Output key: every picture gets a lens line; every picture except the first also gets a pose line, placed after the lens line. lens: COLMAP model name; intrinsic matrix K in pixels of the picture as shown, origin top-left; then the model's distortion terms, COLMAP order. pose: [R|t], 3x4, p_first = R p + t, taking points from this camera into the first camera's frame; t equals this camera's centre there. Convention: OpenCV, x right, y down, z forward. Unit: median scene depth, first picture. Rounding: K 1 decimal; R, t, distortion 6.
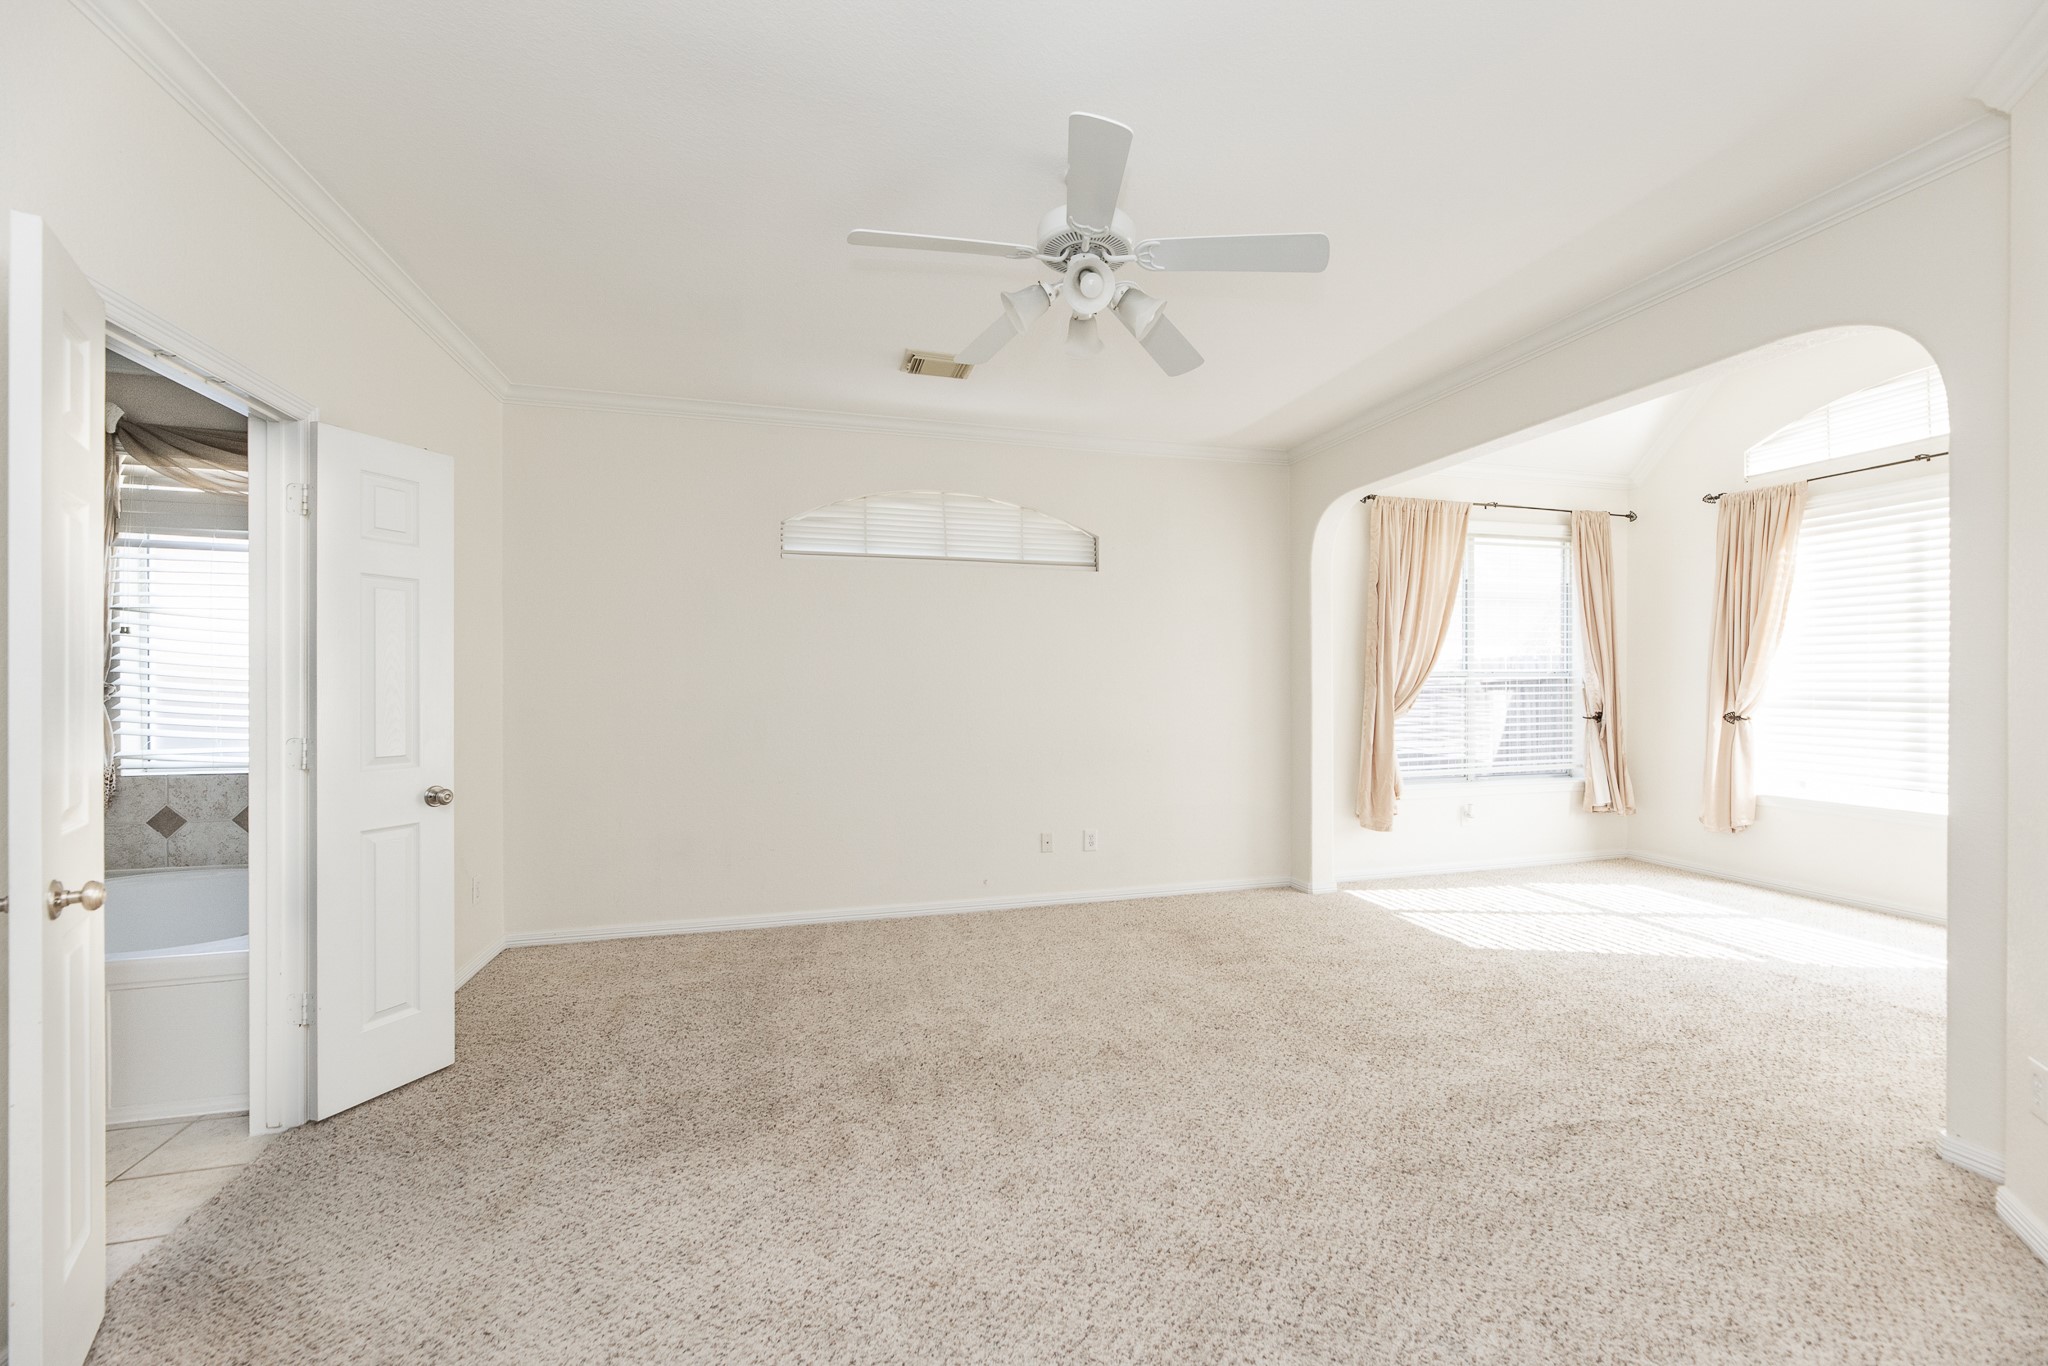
lens RADIAL K [[831.7, 0, 1032.2], [0, 831.7, 685.2], [0, 0, 1]] dist [-0.002344, -0.000618]
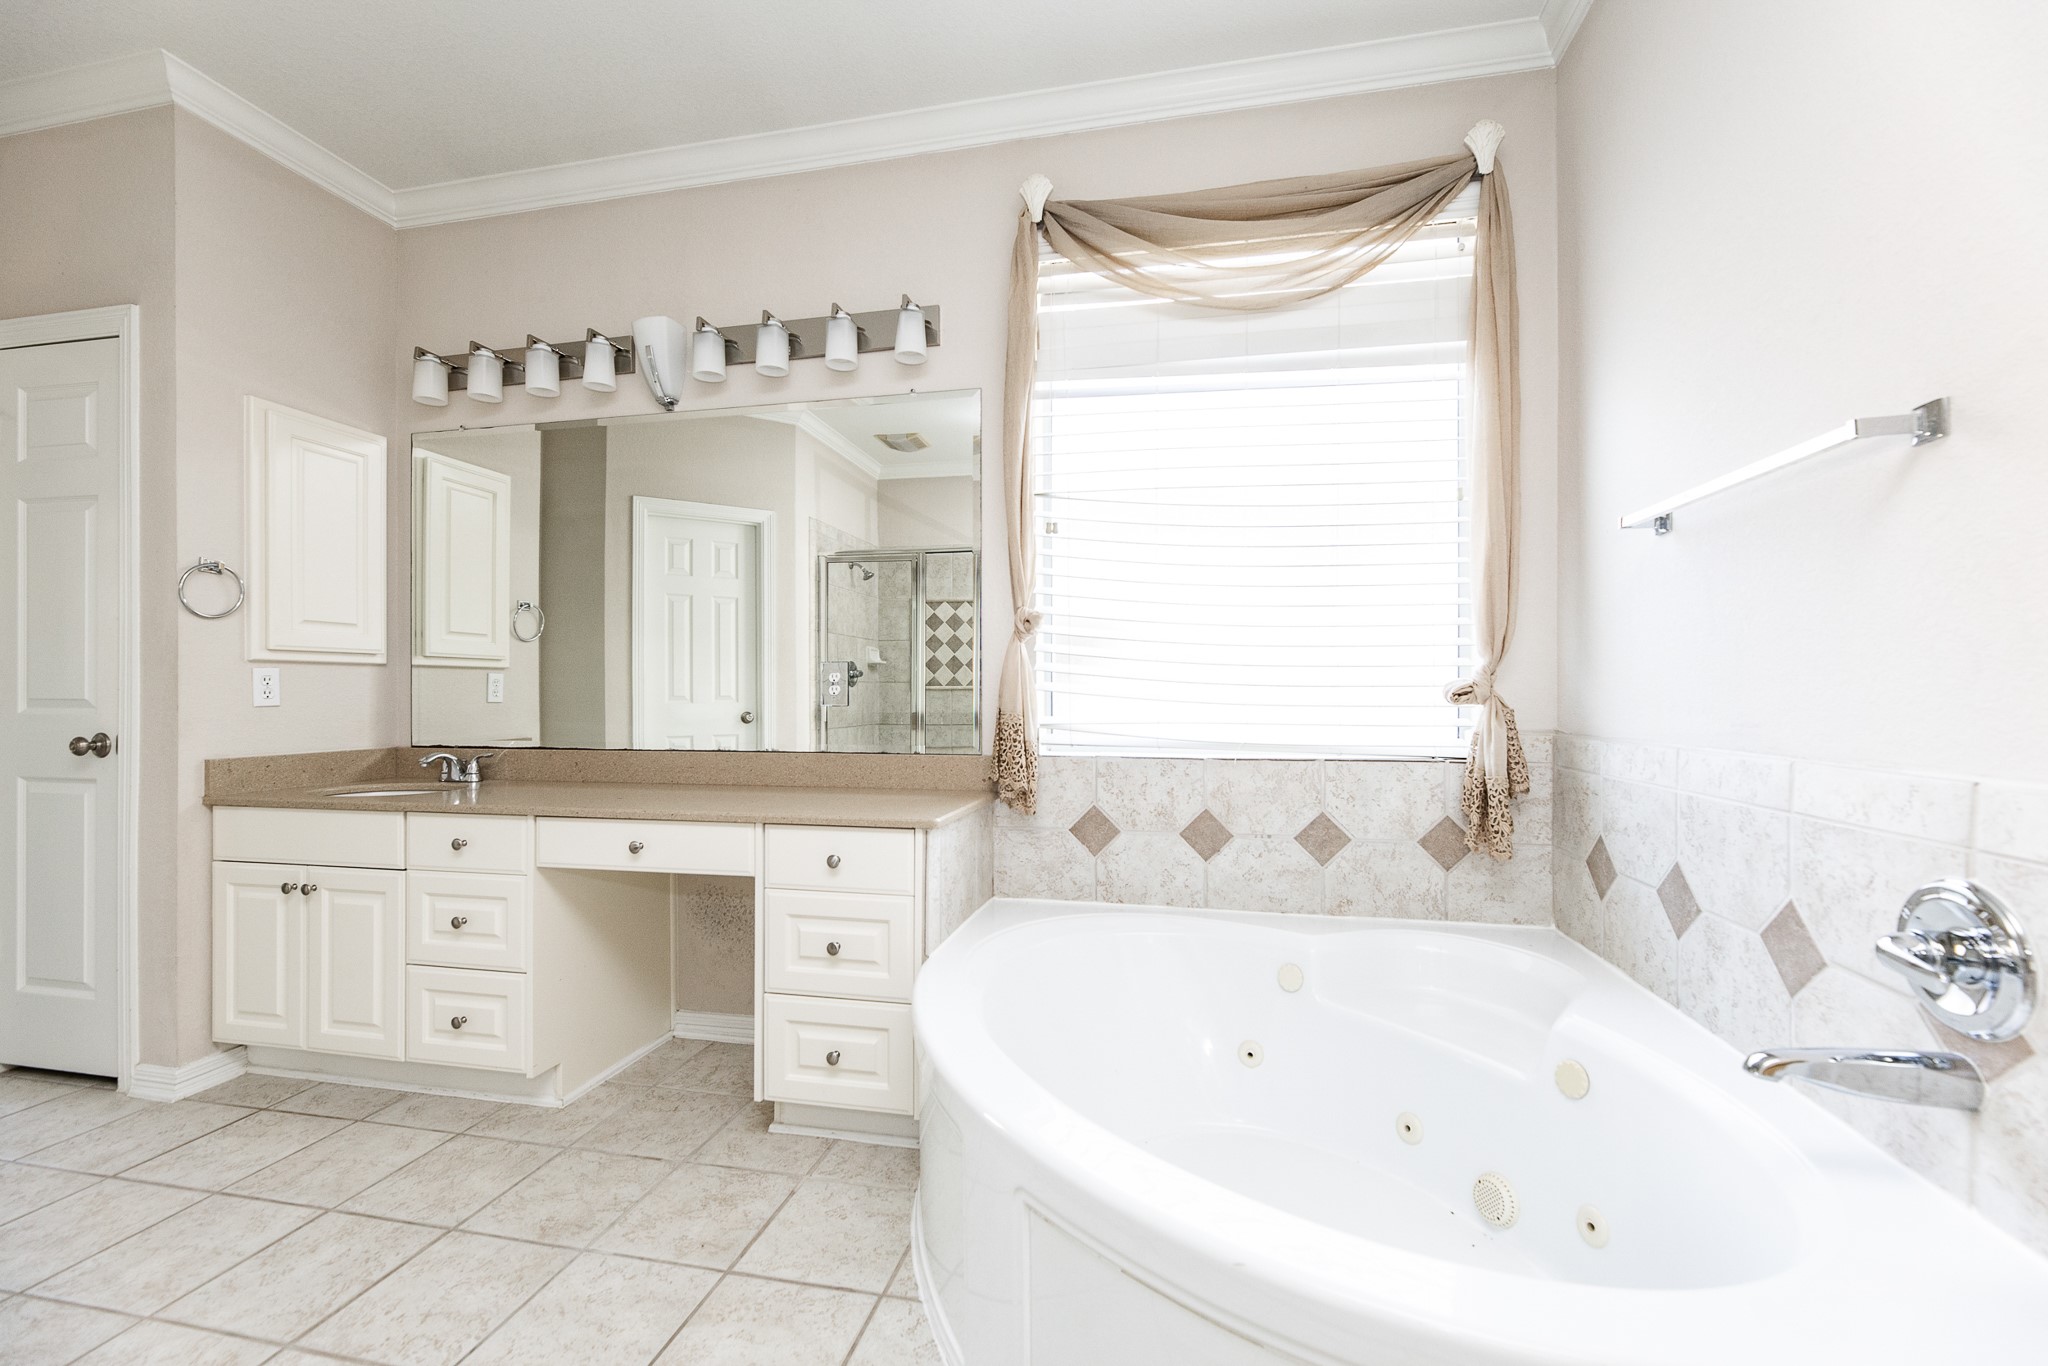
lens RADIAL K [[831.7, 0, 1030.4], [0, 831.7, 694.5], [0, 0, 1]] dist [-0.002344, -0.000618]
pose [[0.884247, 0.002173, -0.467015, -0.794558], [-0.001568, 0.999997, 0.001684, 0.060073], [0.467017, -0.000757, 0.884248, 0.415129]]
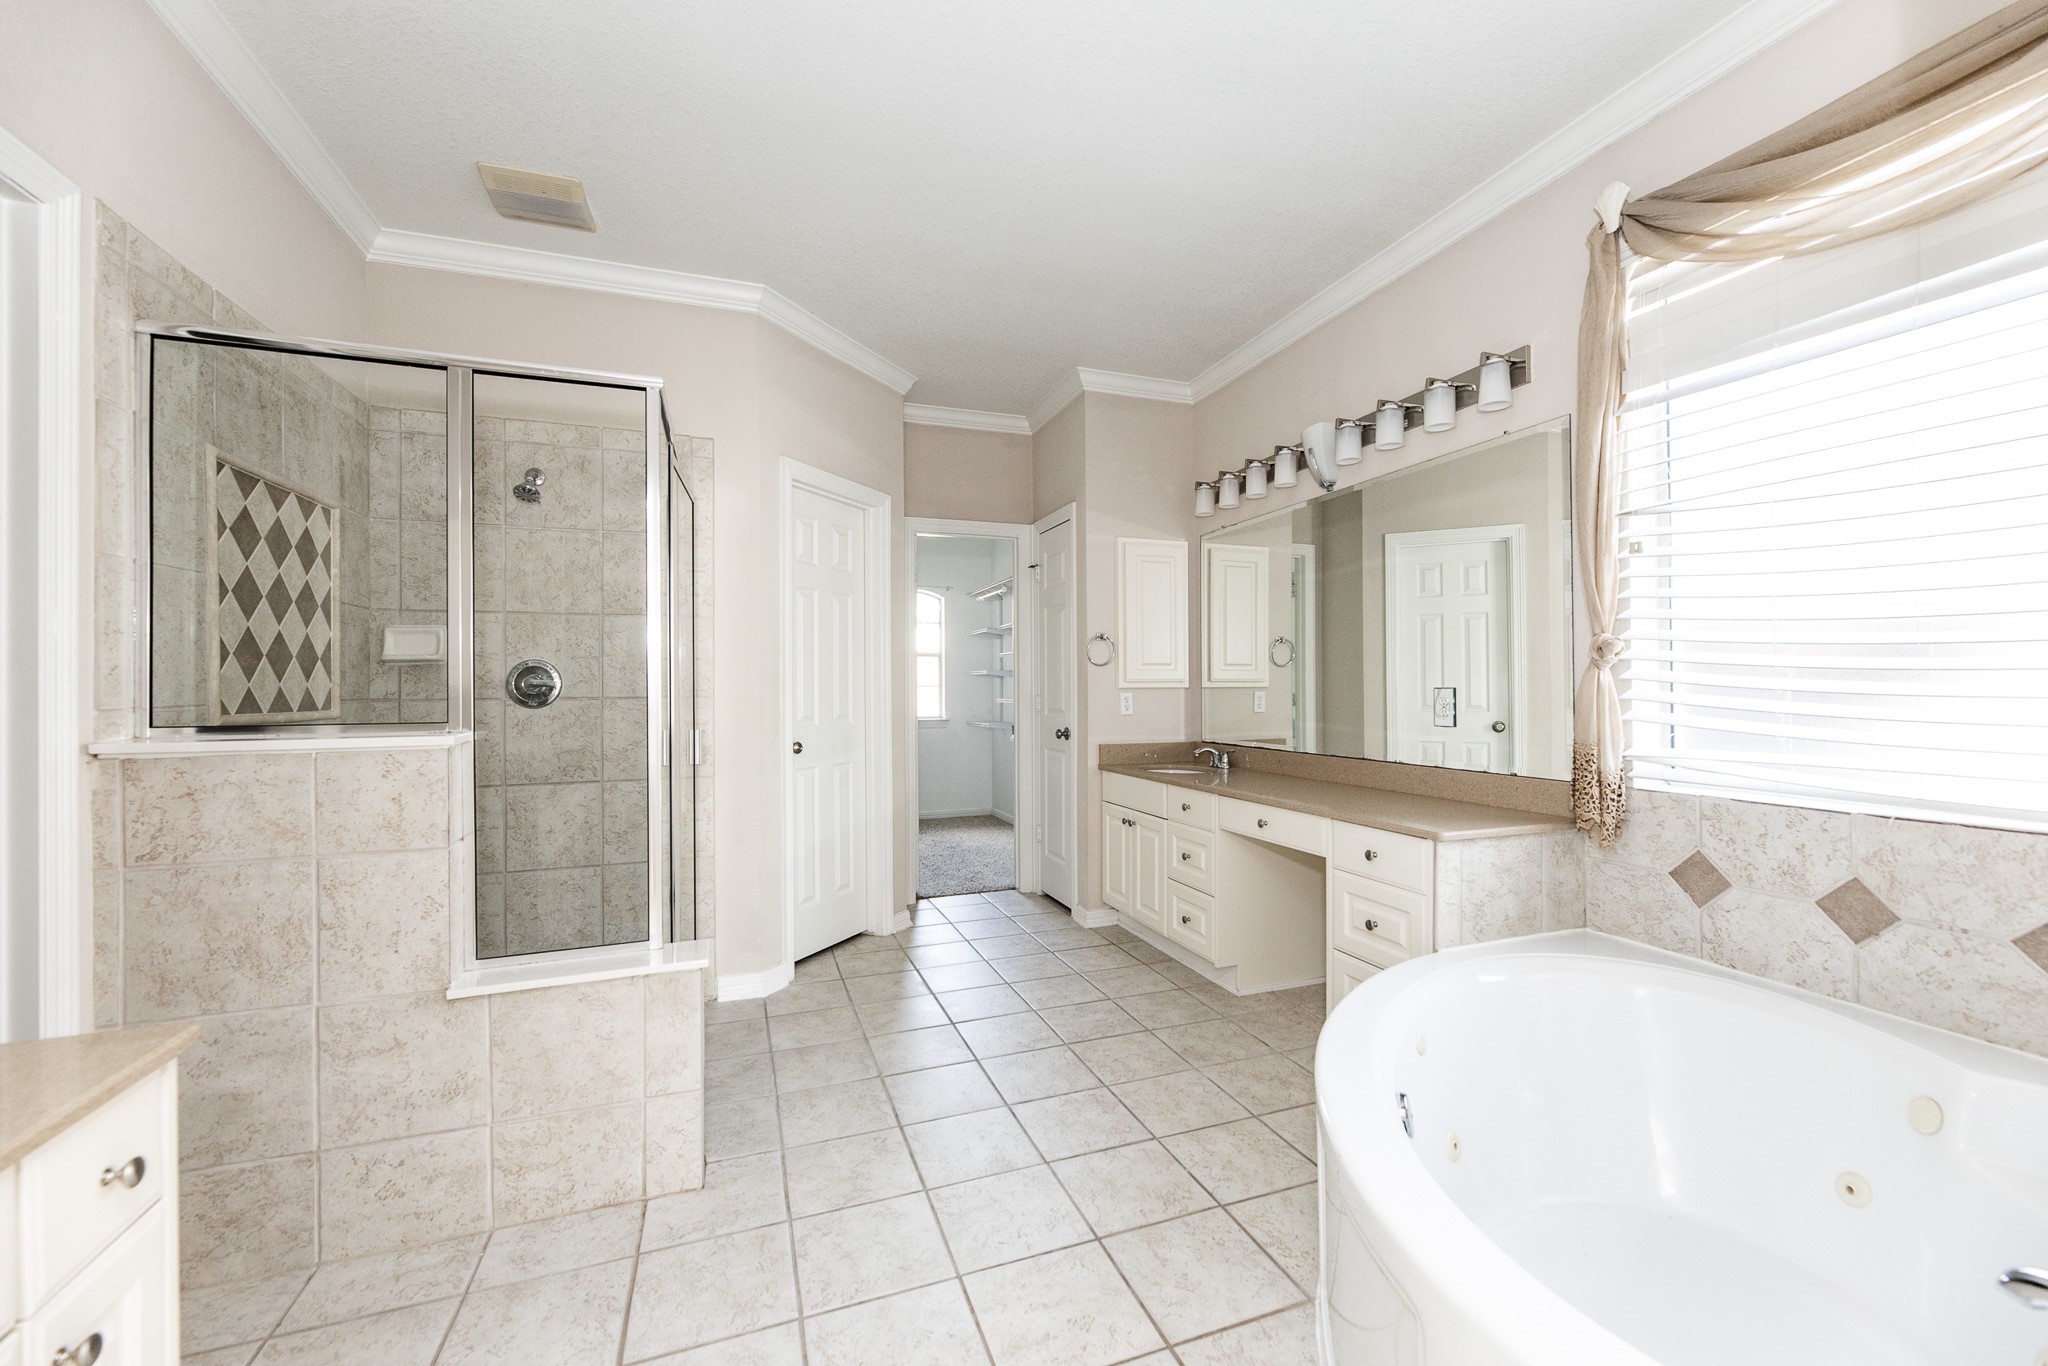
lens RADIAL K [[831.7, 0, 1034.0], [0, 831.7, 683.4], [0, 0, 1]] dist [-0.002344, -0.000618]
pose [[0.066285, -0.004018, -0.997793, -0.511982], [0.004313, 0.999984, -0.003740, 0.032120], [0.997791, -0.004056, 0.066301, 0.513274]]
